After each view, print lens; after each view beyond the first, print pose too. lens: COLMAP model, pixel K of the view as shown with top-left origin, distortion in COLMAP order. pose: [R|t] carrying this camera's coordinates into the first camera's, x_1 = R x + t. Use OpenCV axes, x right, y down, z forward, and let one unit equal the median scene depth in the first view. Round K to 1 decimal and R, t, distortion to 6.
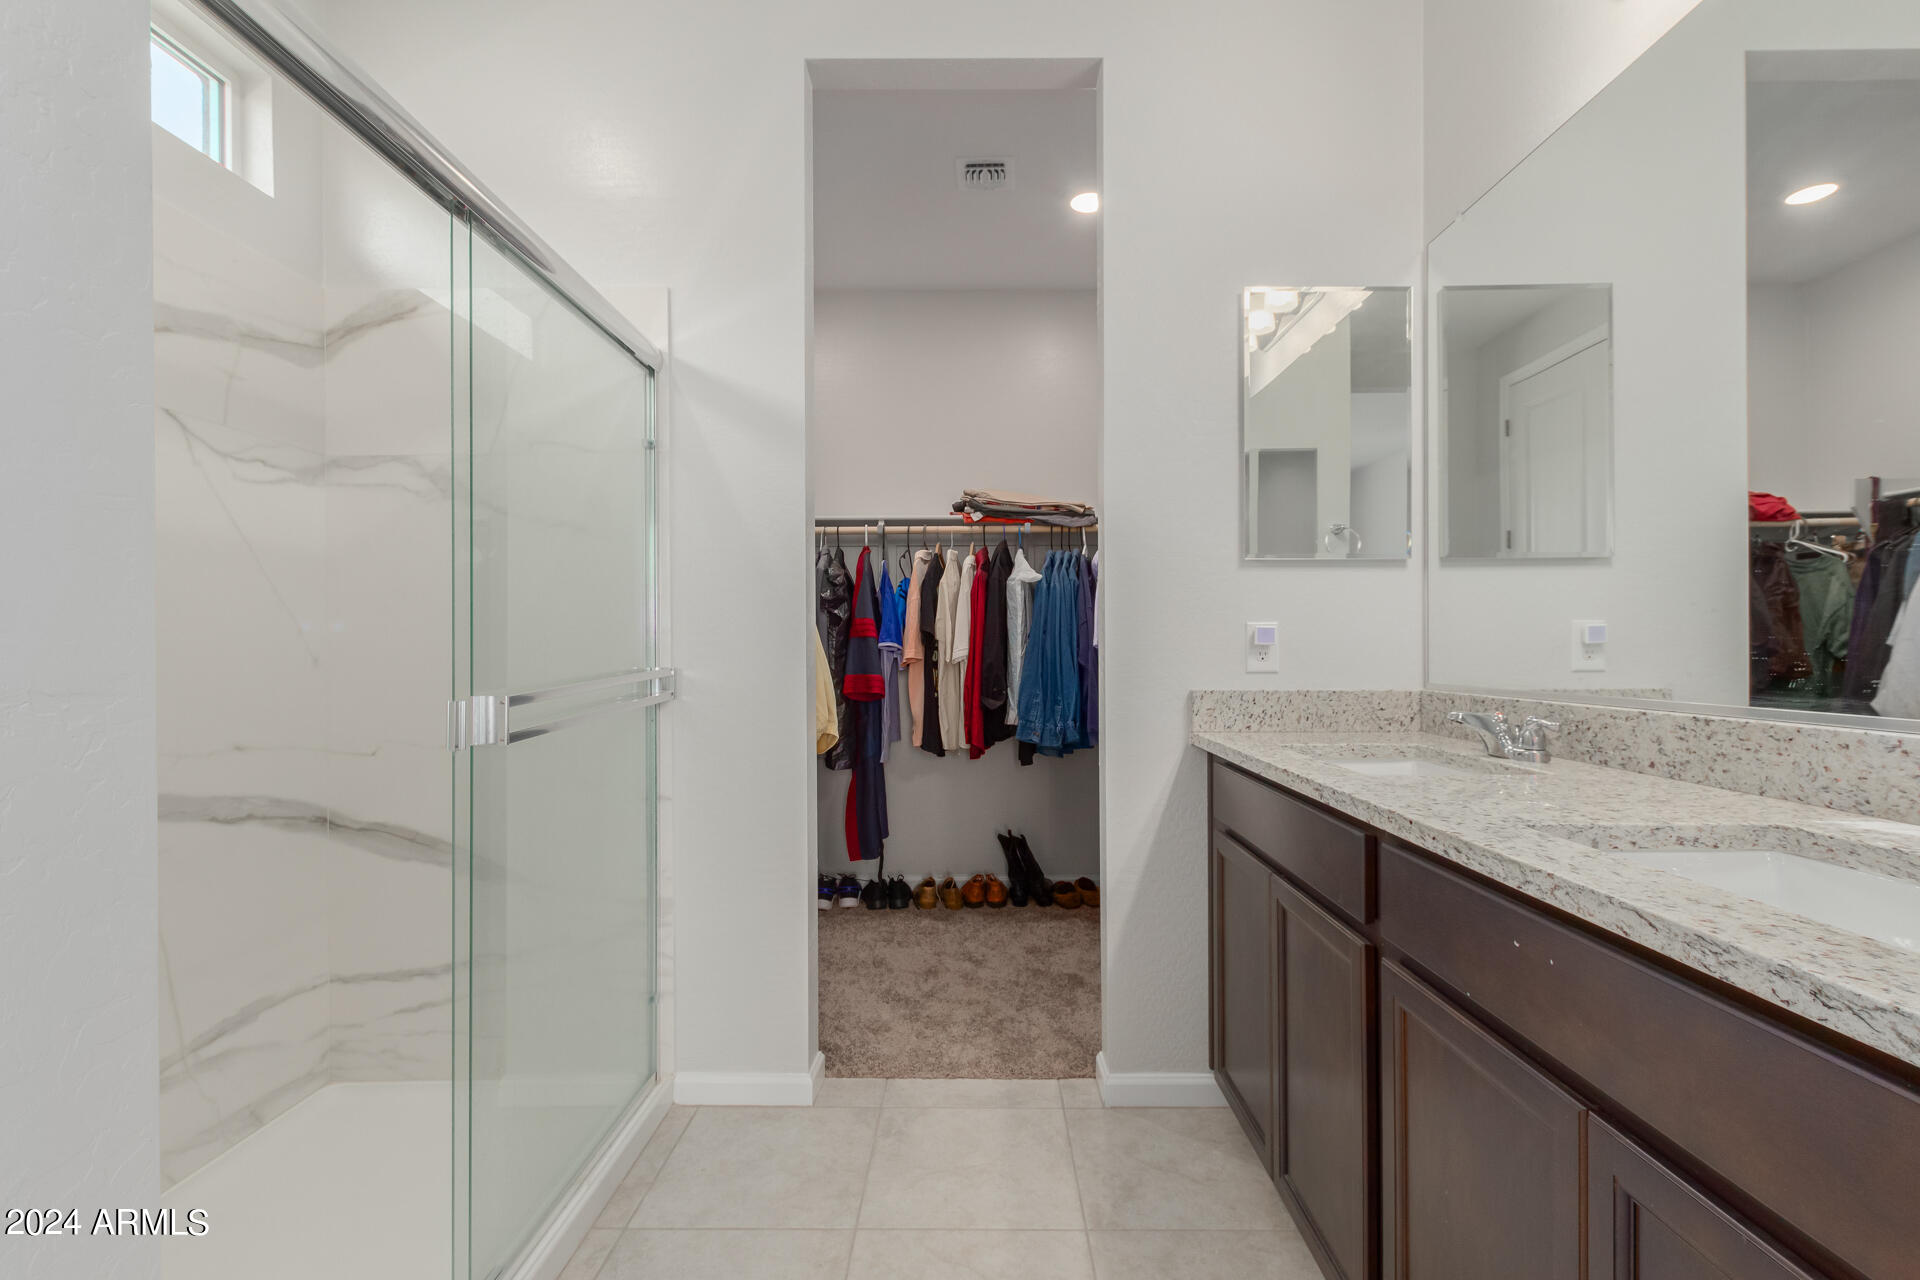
lens RADIAL K [[876.0, 0, 963.5], [0, 876.0, 647.7], [0, 0, 1]] dist [0.021367, -0.000375]
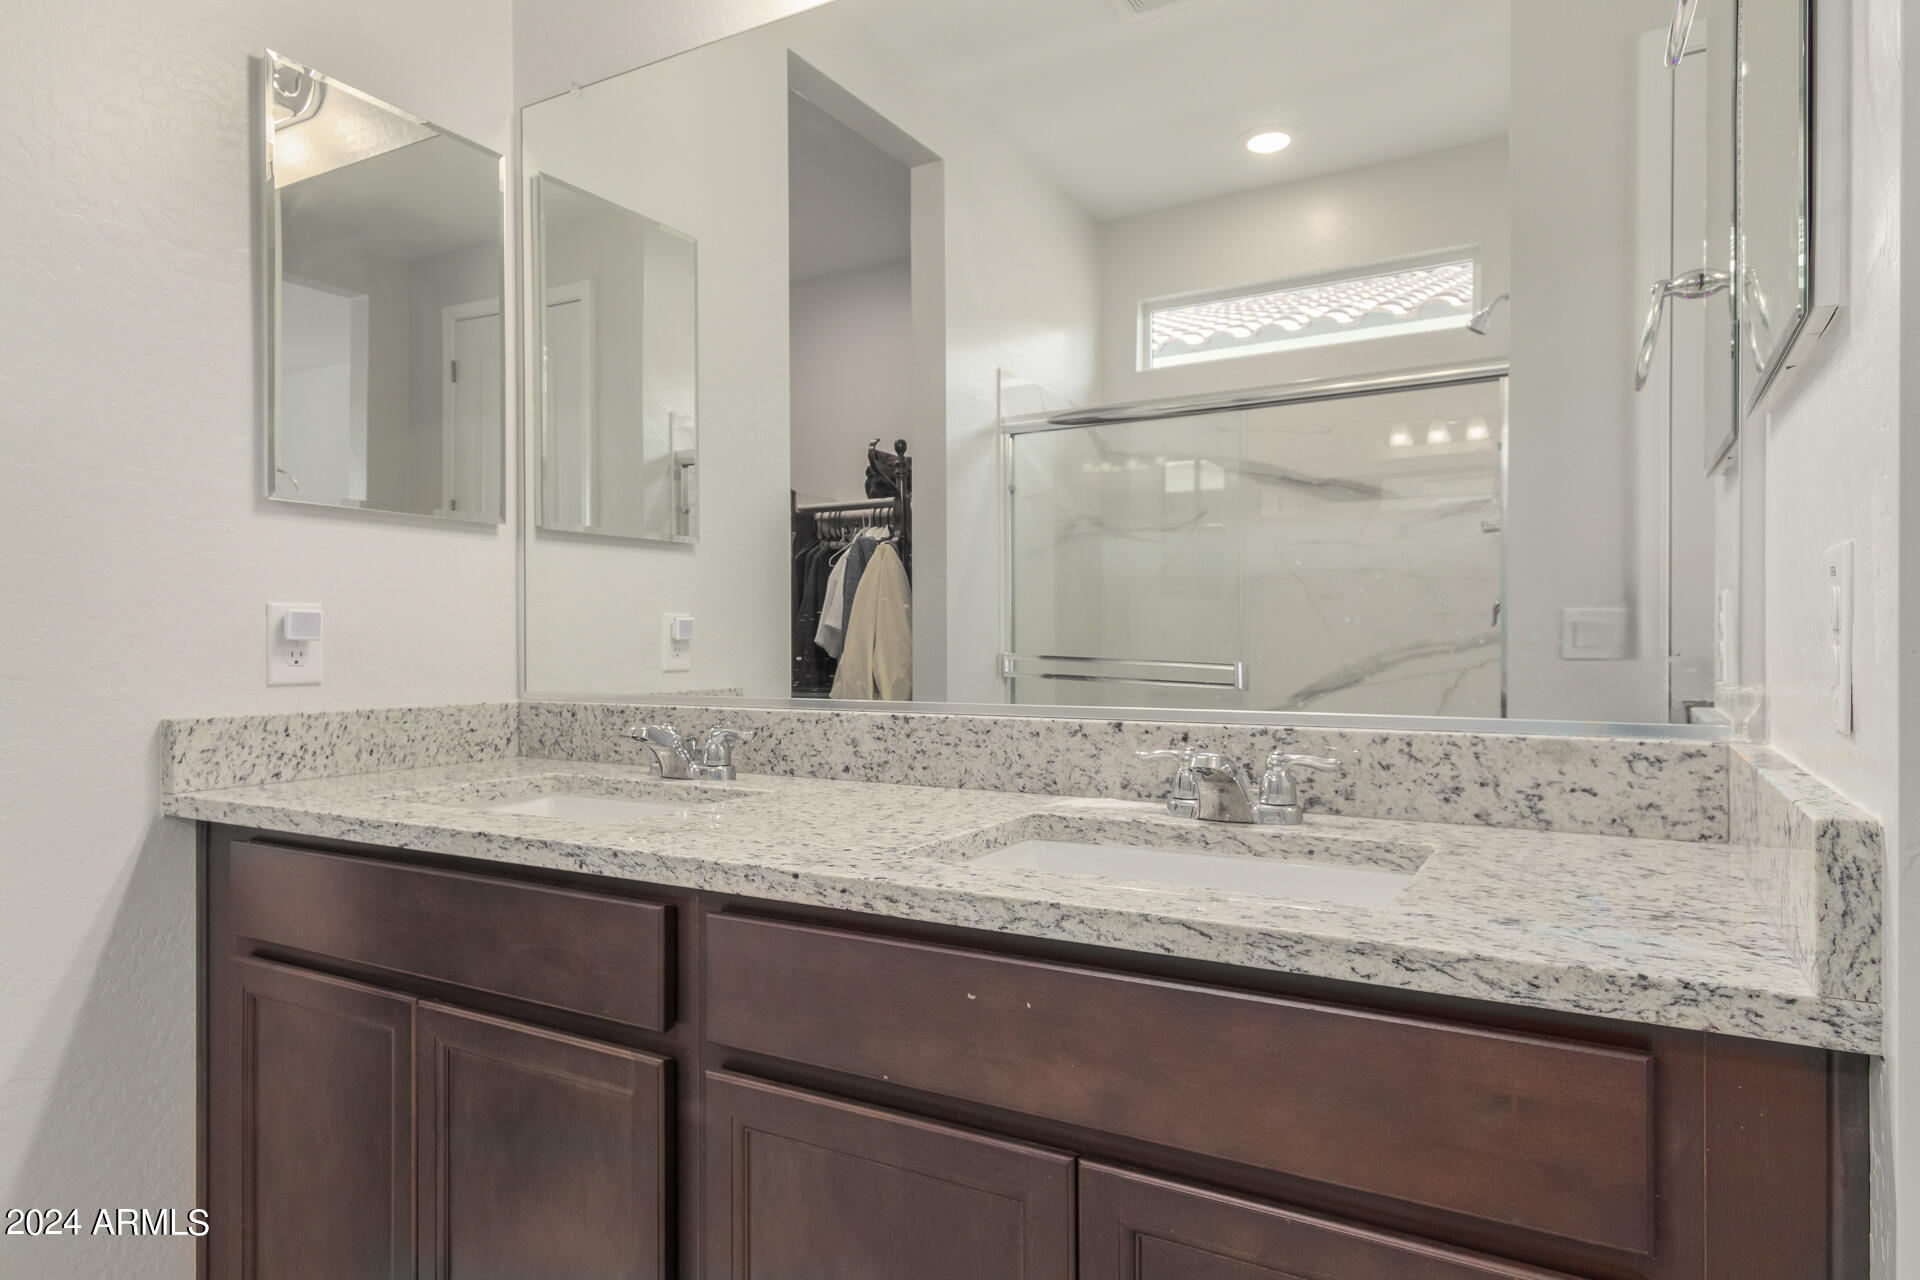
lens RADIAL K [[1125.6, 0, 960.9], [0, 1125.6, 642.8], [0, 0, 1]] dist [0.026831, -0.000792]
pose [[0.490952, 0.001487, 0.871185, -0.219996], [-0.000155, 0.999999, -0.001619, 0.000446], [-0.871186, 0.000660, 0.490952, 0.338247]]
